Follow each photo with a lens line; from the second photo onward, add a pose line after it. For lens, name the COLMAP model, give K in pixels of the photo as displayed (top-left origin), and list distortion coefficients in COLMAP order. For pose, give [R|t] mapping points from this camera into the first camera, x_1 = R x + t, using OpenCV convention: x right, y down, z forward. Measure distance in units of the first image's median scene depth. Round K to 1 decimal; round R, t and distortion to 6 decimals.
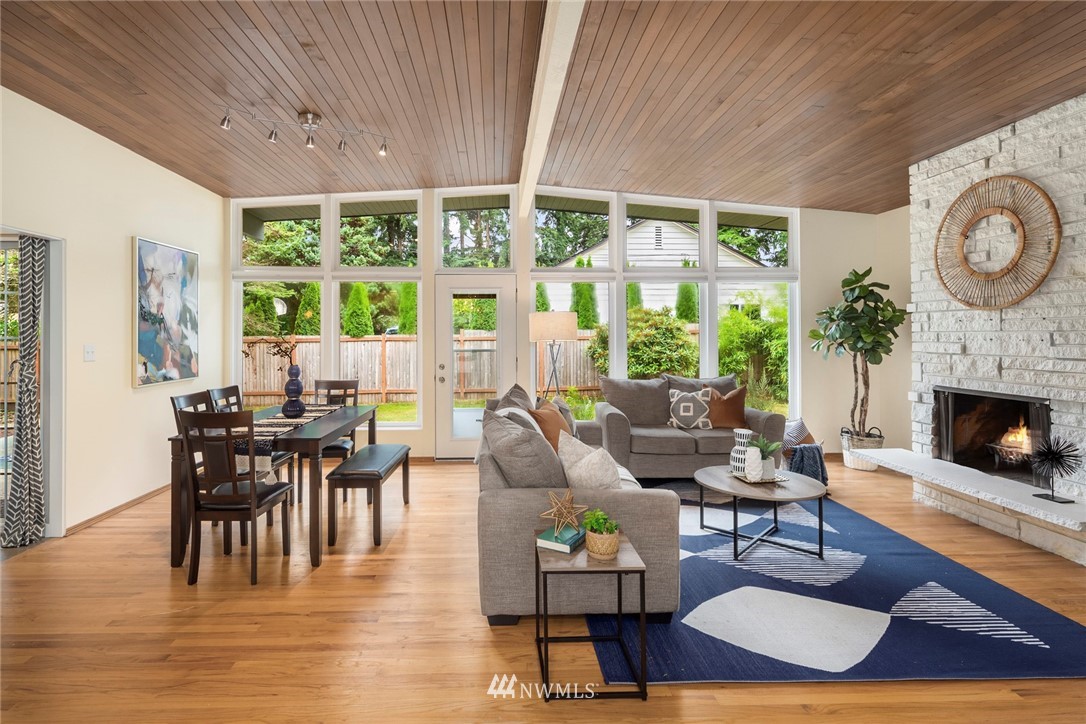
lens RADIAL K [[553.9, 0, 523.8], [0, 553.9, 337.9], [0, 0, 1]] dist [-0.000113, -0.000747]
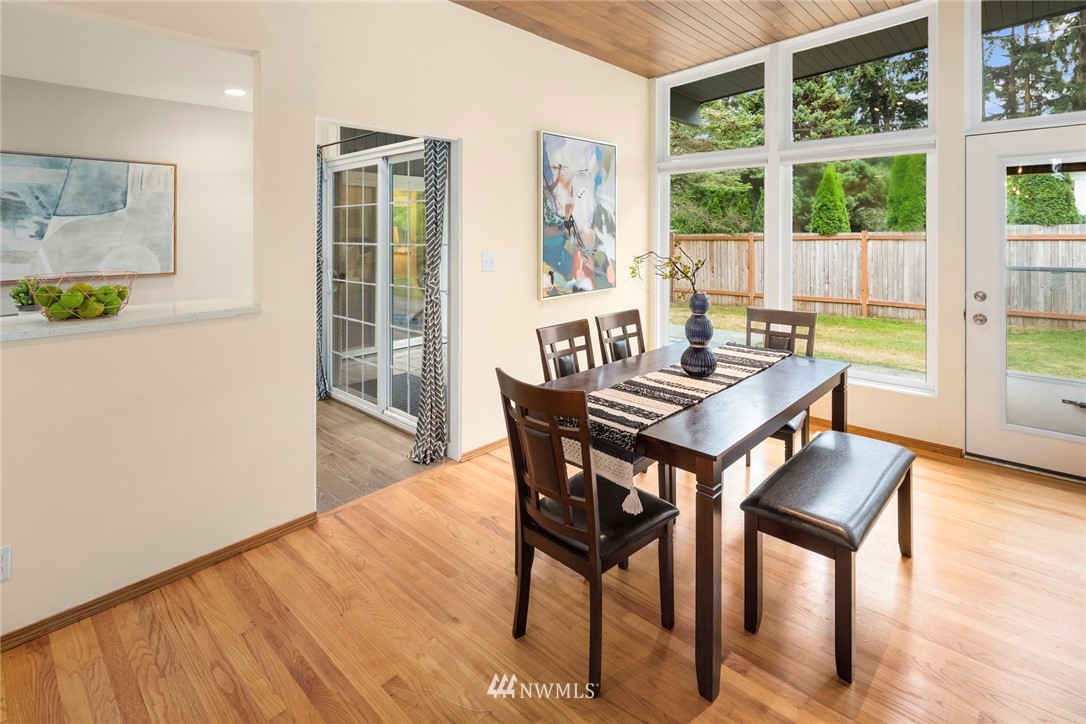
lens RADIAL K [[523.5, 0, 525.0], [0, 523.5, 234.9], [0, 0, 1]] dist [0.000223, -0.000248]
pose [[0.679161, 0.003418, -0.733981, -0.093034], [0.000311, 0.999988, 0.004944, -0.018298], [0.733989, -0.003586, 0.679152, 0.383370]]
